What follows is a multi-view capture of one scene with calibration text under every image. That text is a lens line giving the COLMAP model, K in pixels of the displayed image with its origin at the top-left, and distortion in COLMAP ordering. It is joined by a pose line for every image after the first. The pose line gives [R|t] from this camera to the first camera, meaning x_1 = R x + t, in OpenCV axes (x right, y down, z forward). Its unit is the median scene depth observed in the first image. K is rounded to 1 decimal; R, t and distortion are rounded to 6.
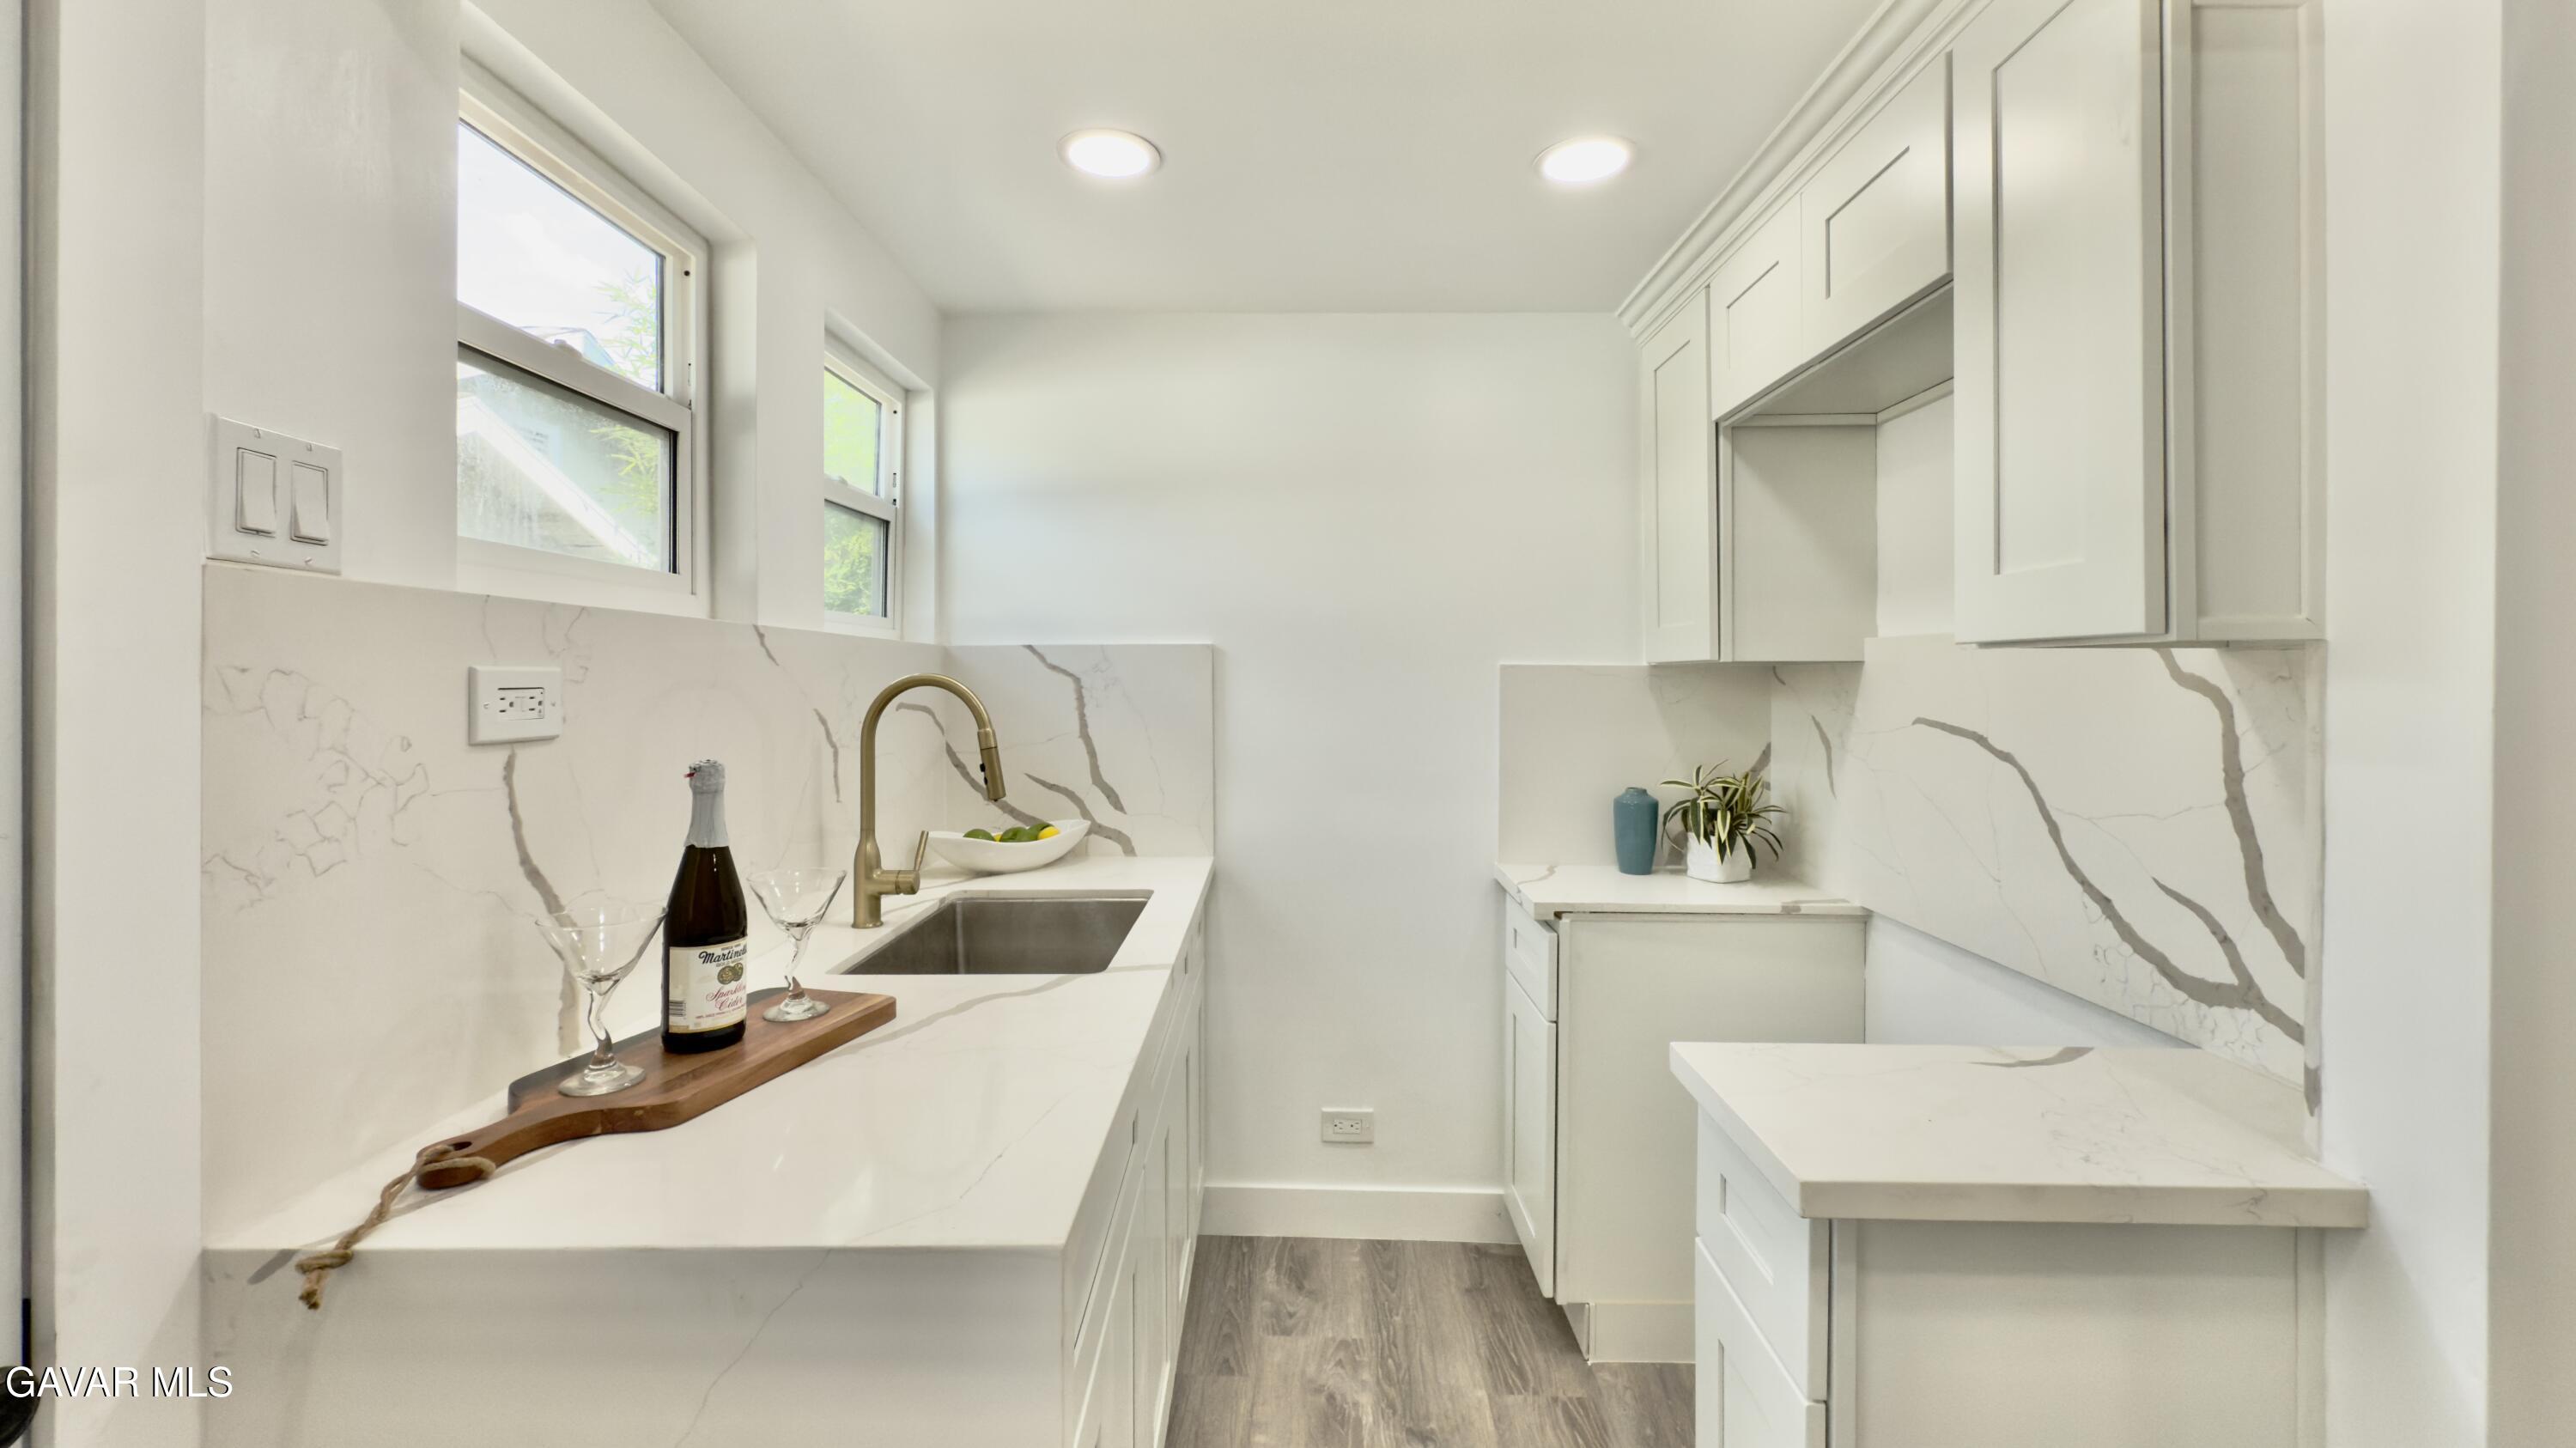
lens RADIAL K [[1048.1, 0, 1284.2], [0, 1048.1, 660.4], [0, 0, 1]] dist [-0.000107, -0.000078]
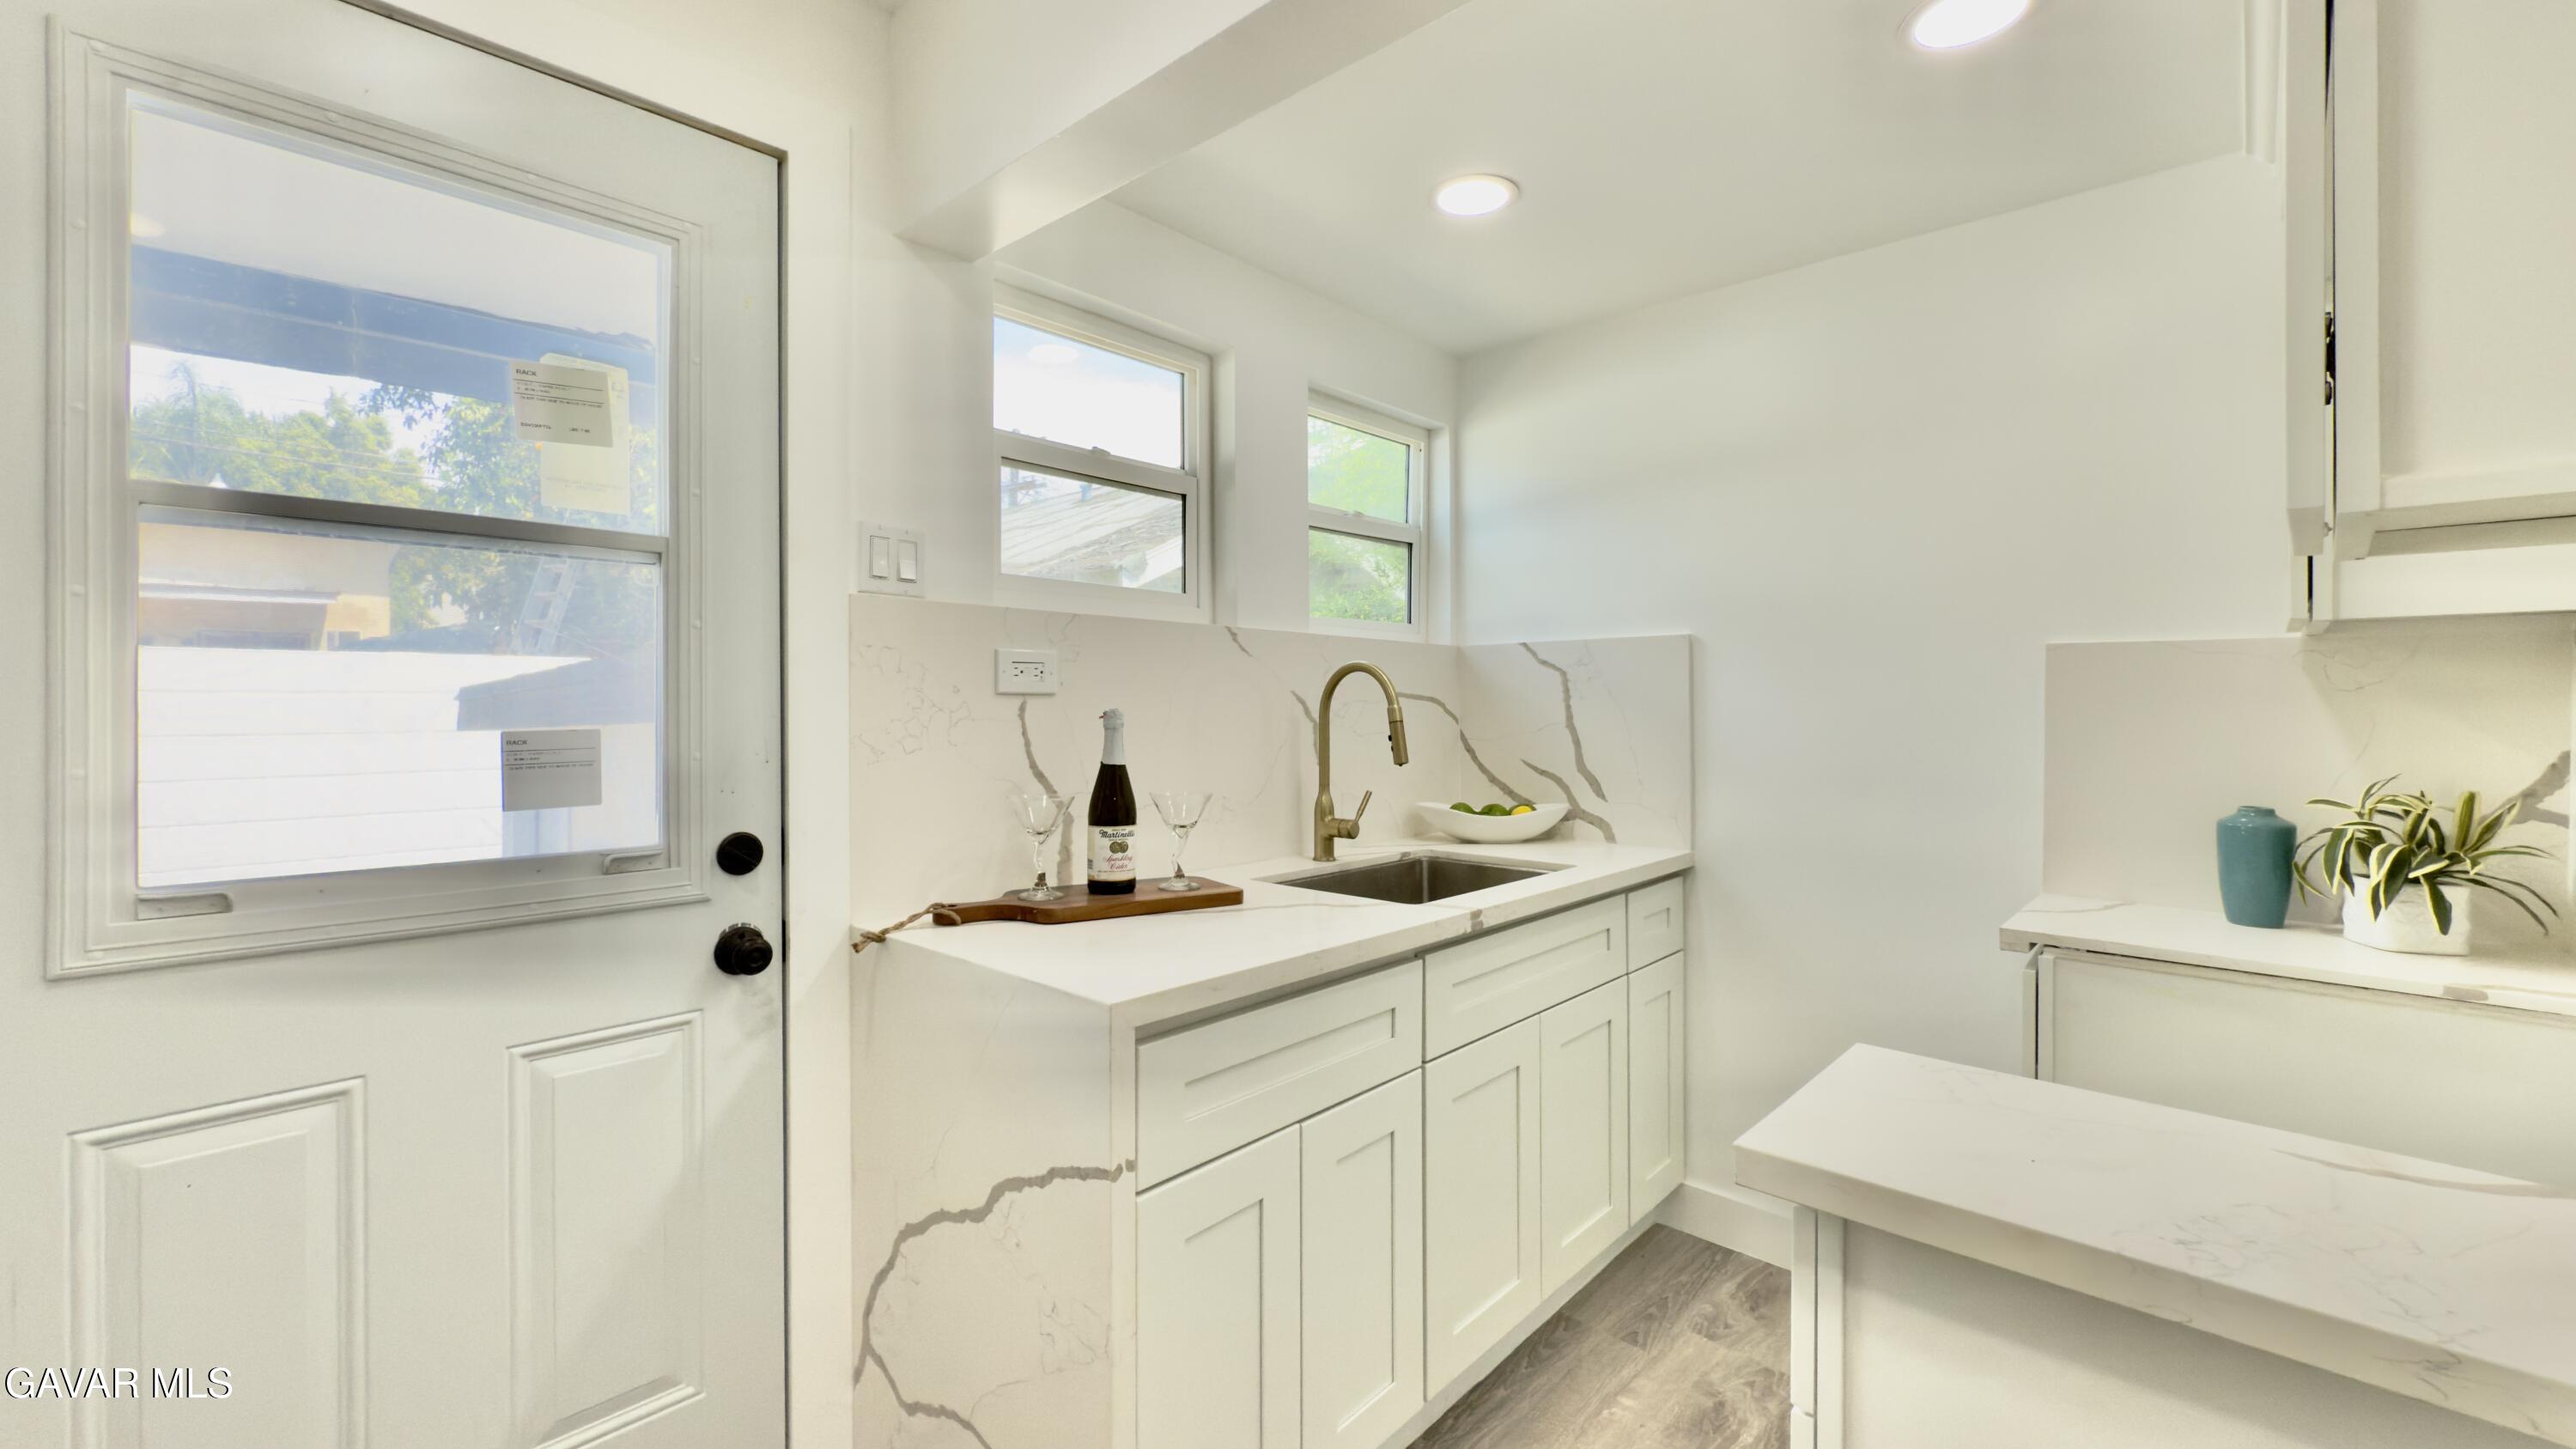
lens RADIAL K [[1049.5, 0, 1280.7], [0, 1049.5, 695.7], [0, 0, 1]] dist [-0.000244, -0.000079]
pose [[0.733786, -0.005419, -0.679359, 0.439536], [0.009793, 0.999949, 0.002601, 0.049148], [0.679310, -0.008561, 0.733801, 0.026247]]
